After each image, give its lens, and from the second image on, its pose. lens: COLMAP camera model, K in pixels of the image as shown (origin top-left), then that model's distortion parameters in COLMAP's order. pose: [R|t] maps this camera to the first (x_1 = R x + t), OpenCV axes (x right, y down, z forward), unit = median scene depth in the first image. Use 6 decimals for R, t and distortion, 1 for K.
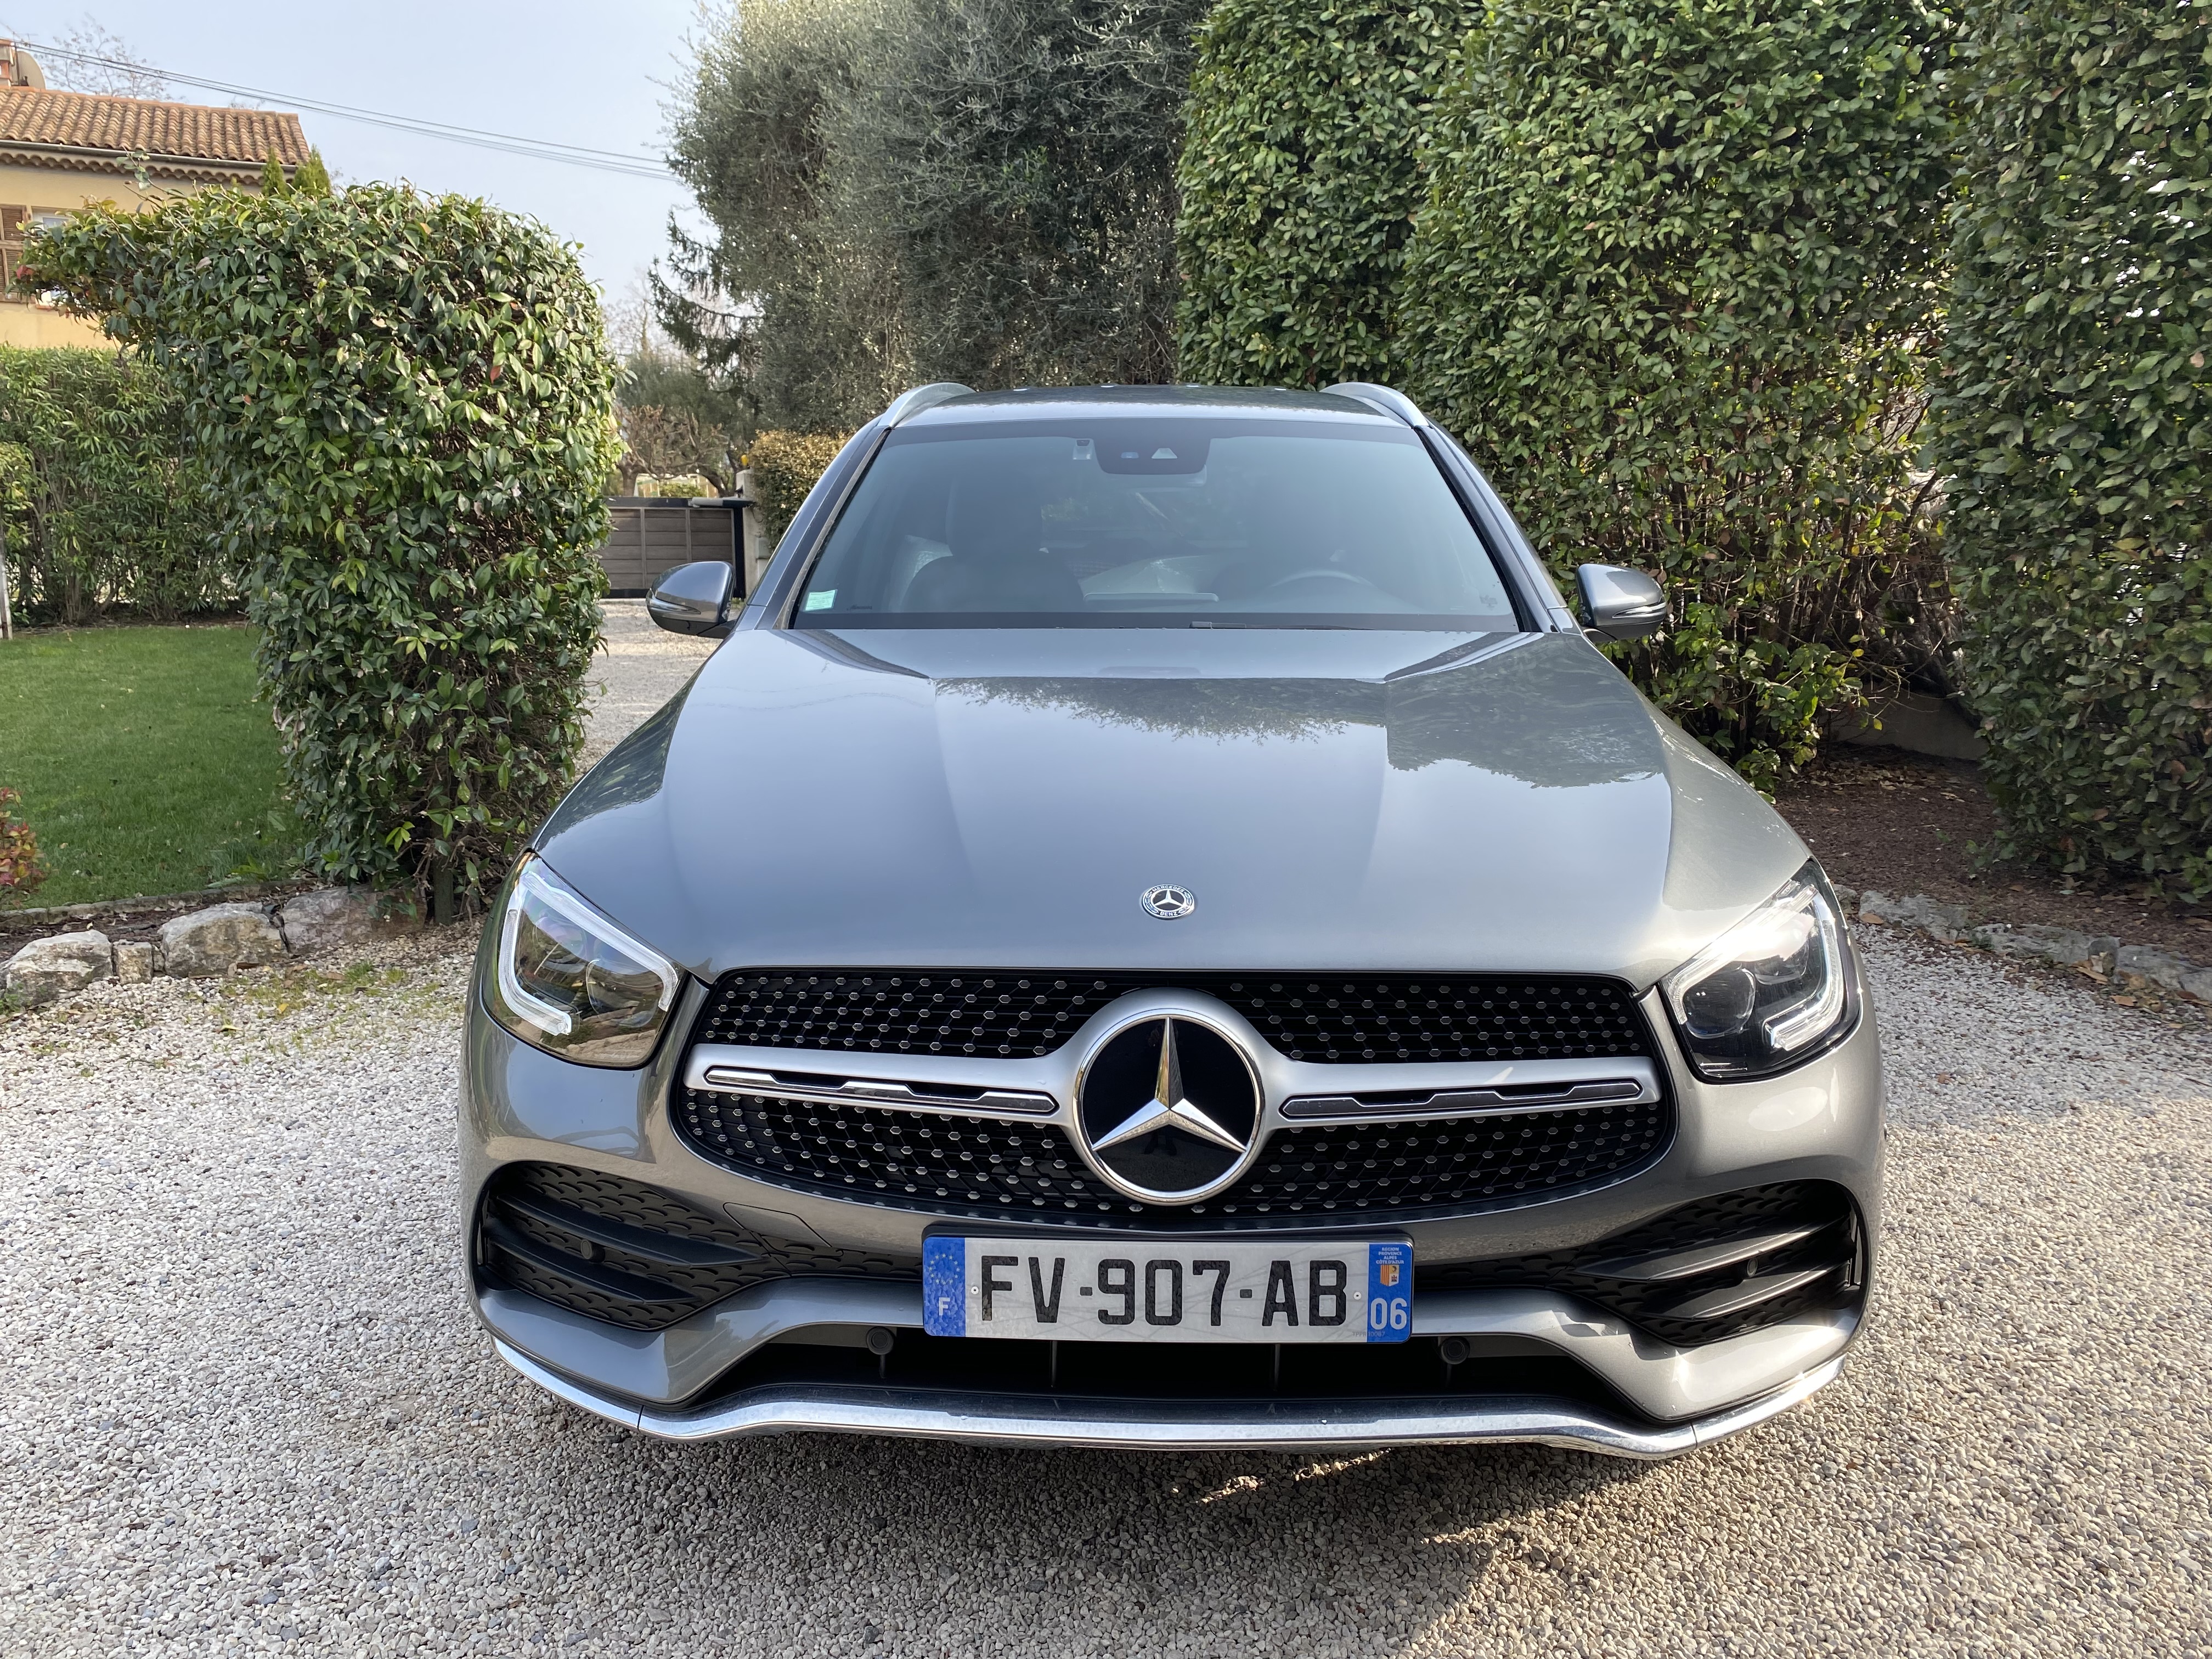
lens RADIAL K [[1692.4, 0, 1106.0], [0, 1692.4, 829.5], [0, 0, 1]] dist [-0.007061, 0.002089]
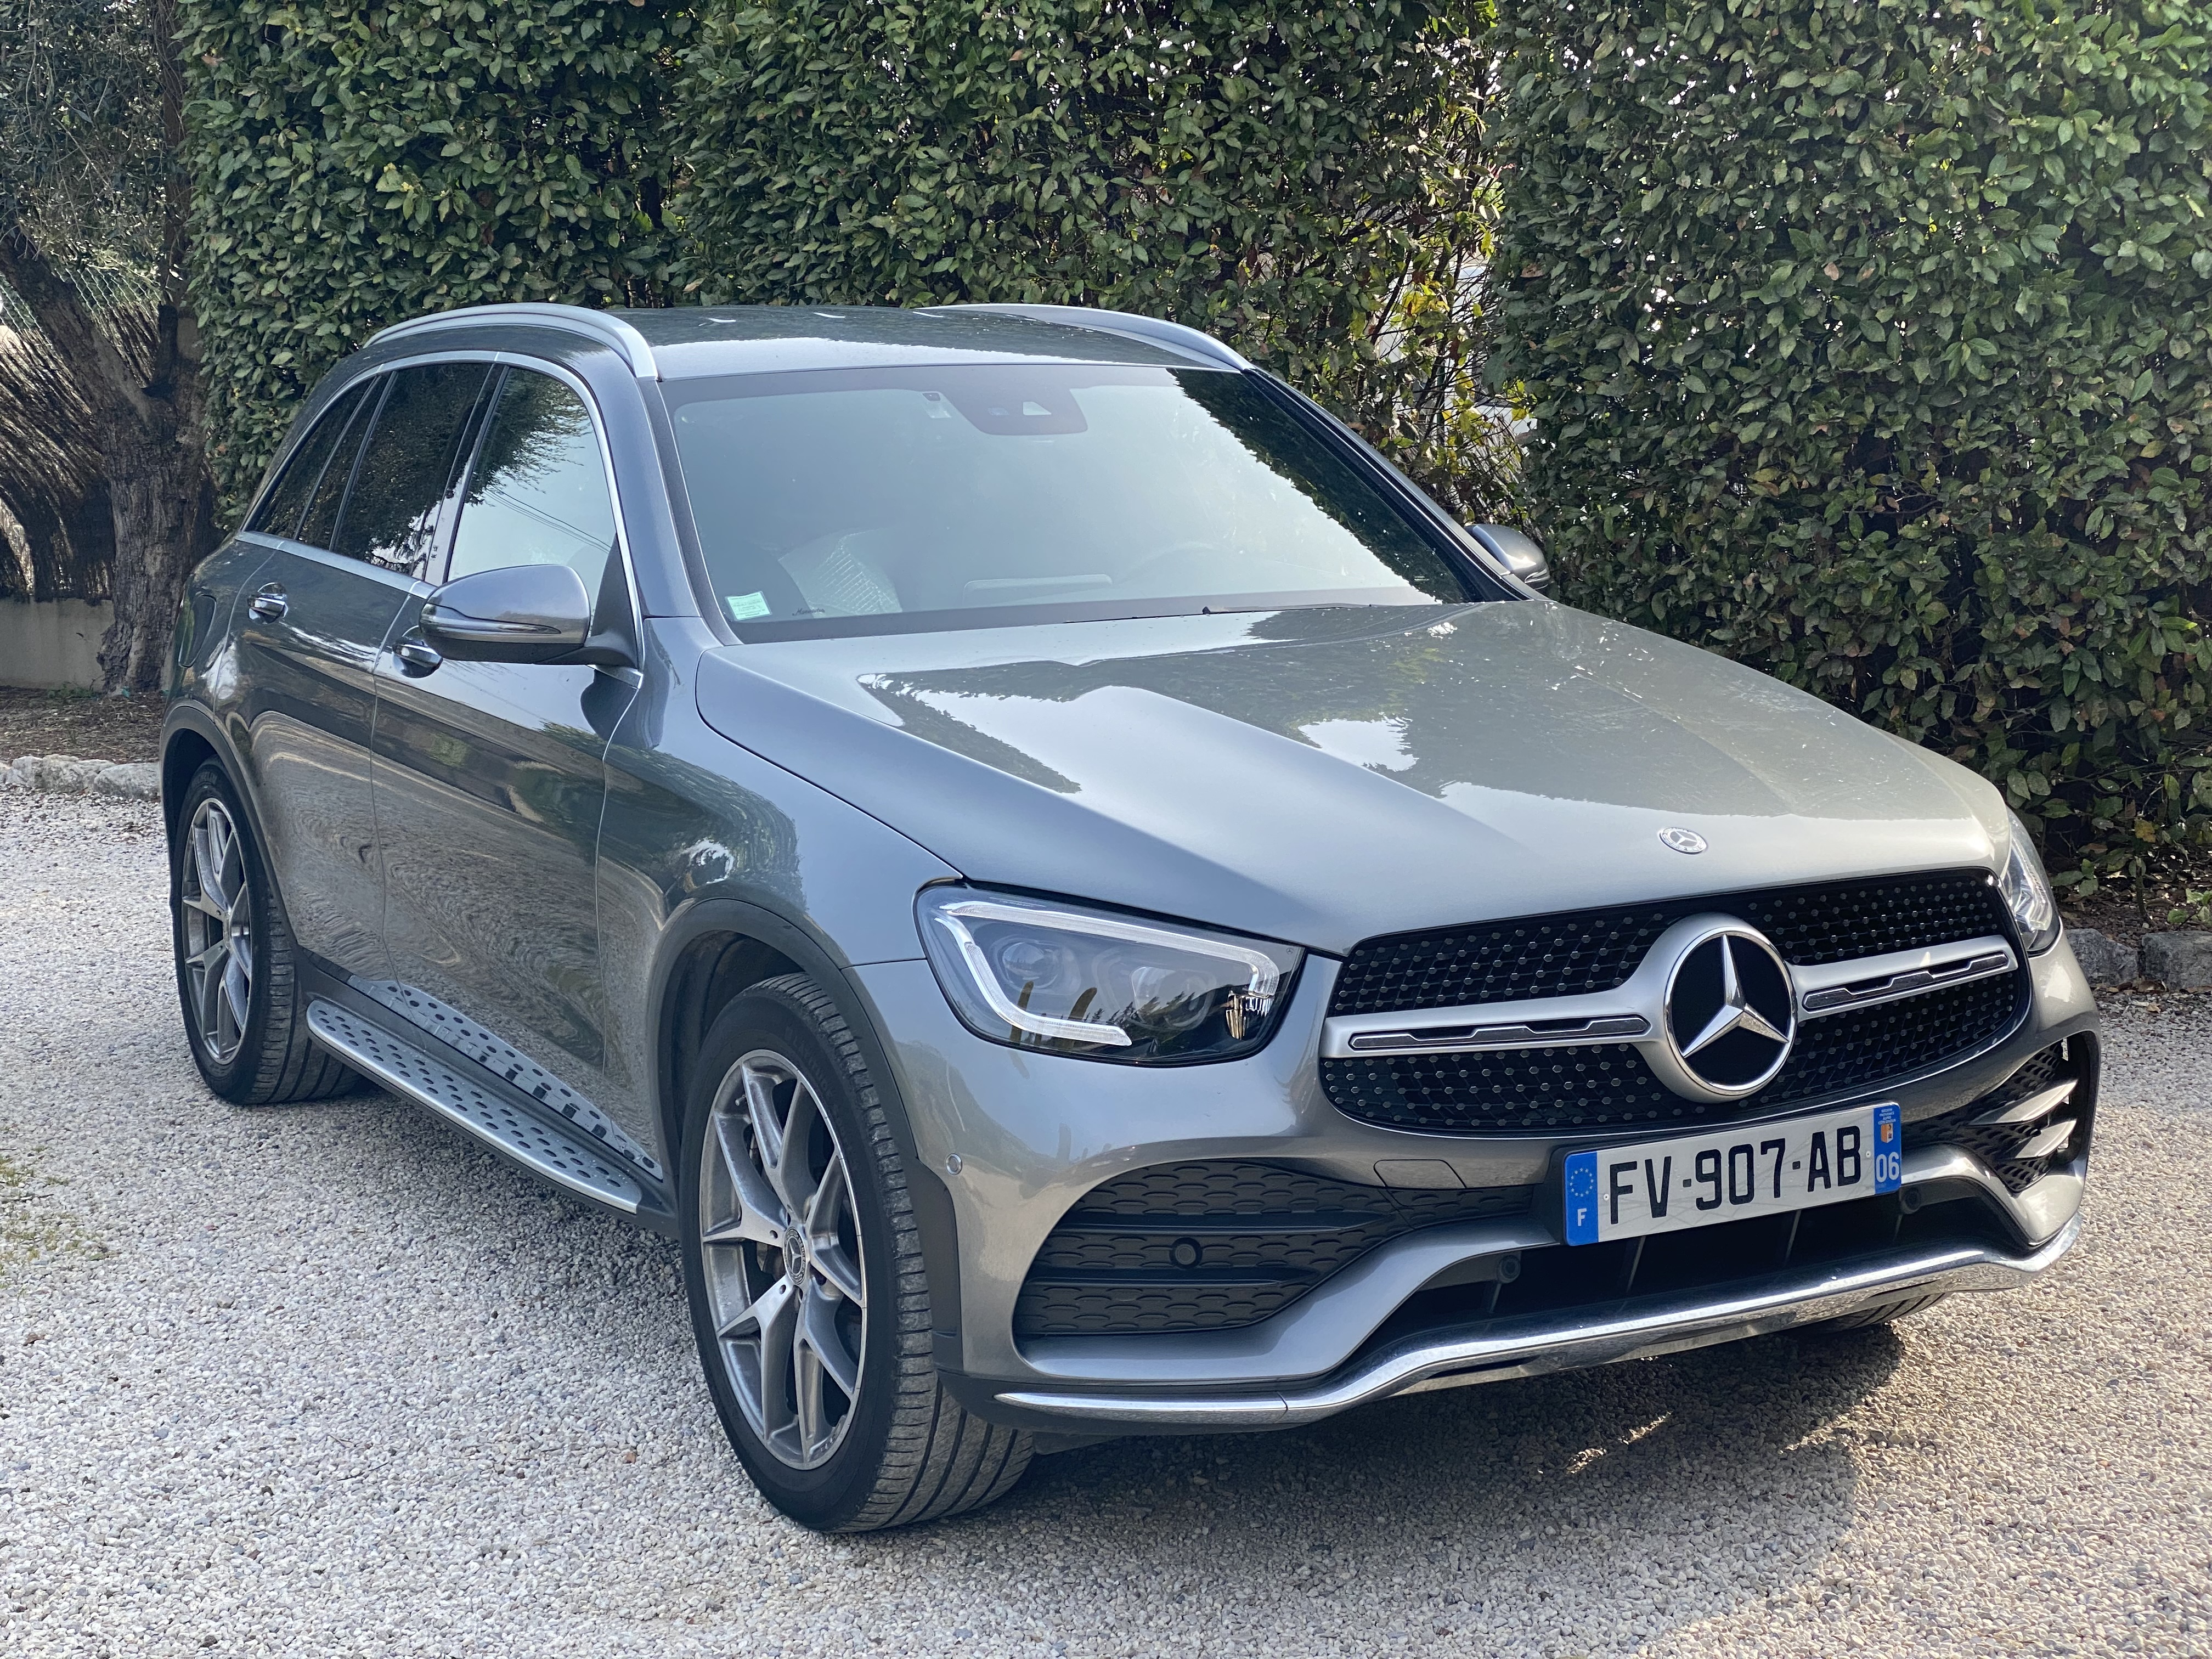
lens RADIAL K [[3335.7, 0, 1106.0], [0, 3335.7, 829.5], [0, 0, 1]] dist [0.124153, -0.071328]
pose [[0.854927, -0.084137, 0.511880, -0.588012], [0.113765, 0.993147, -0.026765, 0.020590], [-0.506120, 0.081116, 0.858640, -0.302340]]
